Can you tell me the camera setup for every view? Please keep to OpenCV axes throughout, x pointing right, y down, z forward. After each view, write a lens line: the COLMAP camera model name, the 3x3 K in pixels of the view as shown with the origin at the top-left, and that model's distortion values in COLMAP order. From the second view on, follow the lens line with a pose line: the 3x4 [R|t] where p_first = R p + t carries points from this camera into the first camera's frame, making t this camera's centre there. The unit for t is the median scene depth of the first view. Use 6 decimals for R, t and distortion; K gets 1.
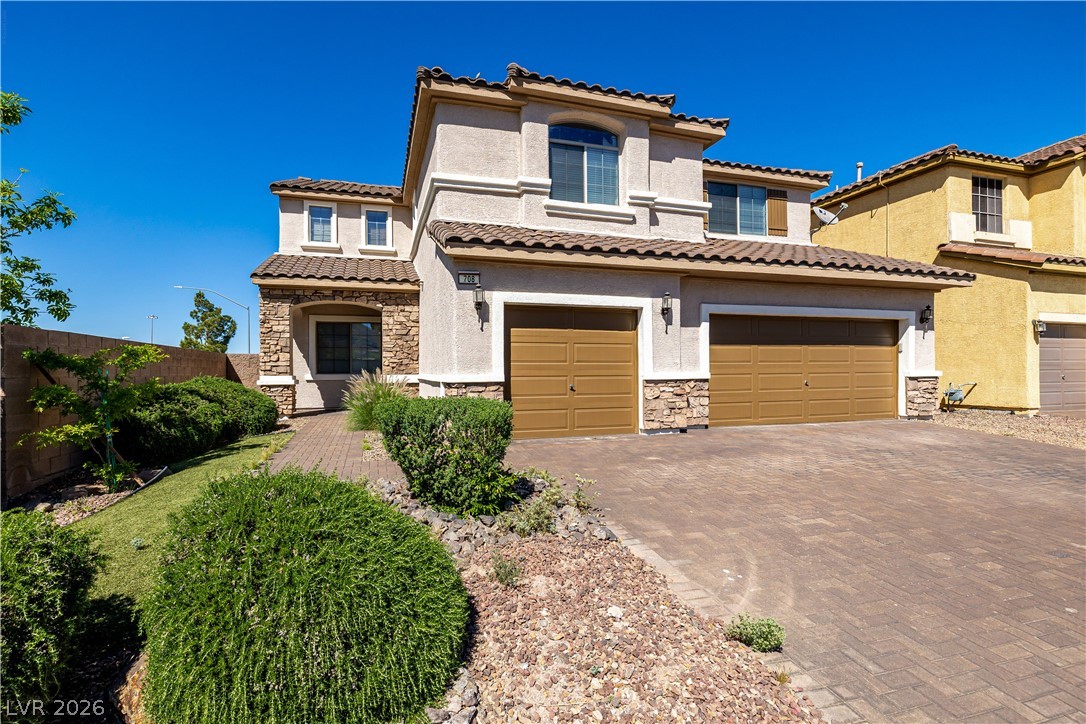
lens RADIAL K [[462.3, 0, 532.1], [0, 462.3, 367.2], [0, 0, 1]] dist [0.001053, -0.000224]
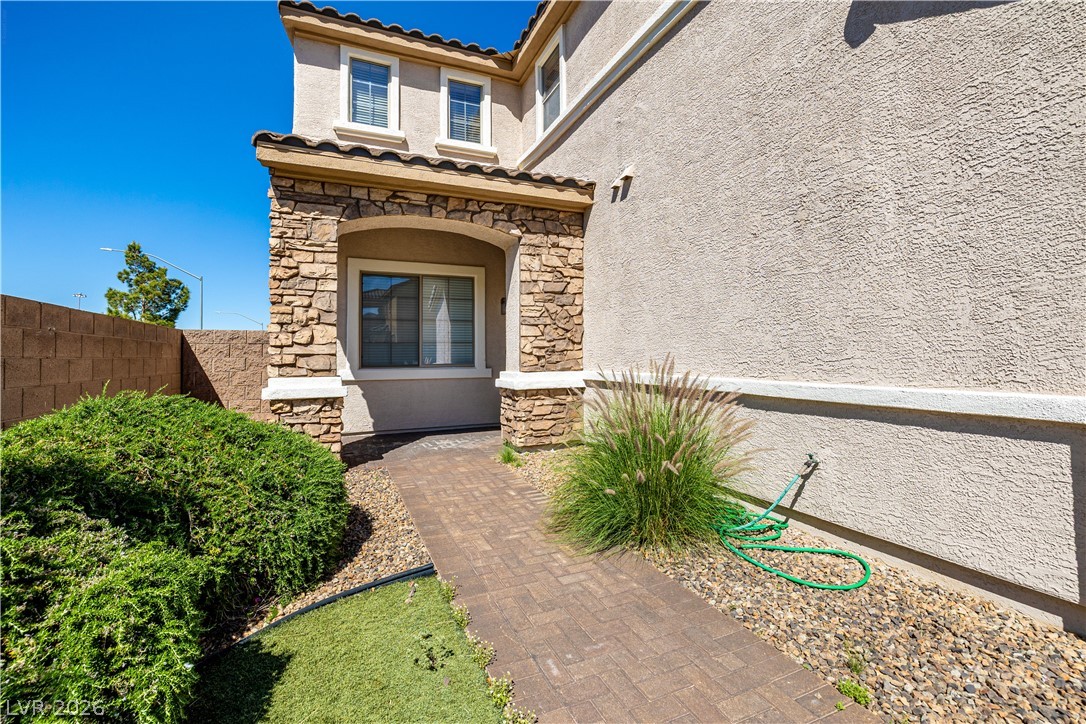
lens RADIAL K [[462.3, 0, 537.8], [0, 462.3, 338.8], [0, 0, 1]] dist [0.001053, -0.000224]
pose [[0.995858, 0.002894, 0.090880, -0.268099], [-0.000256, 0.999579, -0.029022, -0.003884], [-0.090926, 0.028878, 0.995439, 0.388408]]
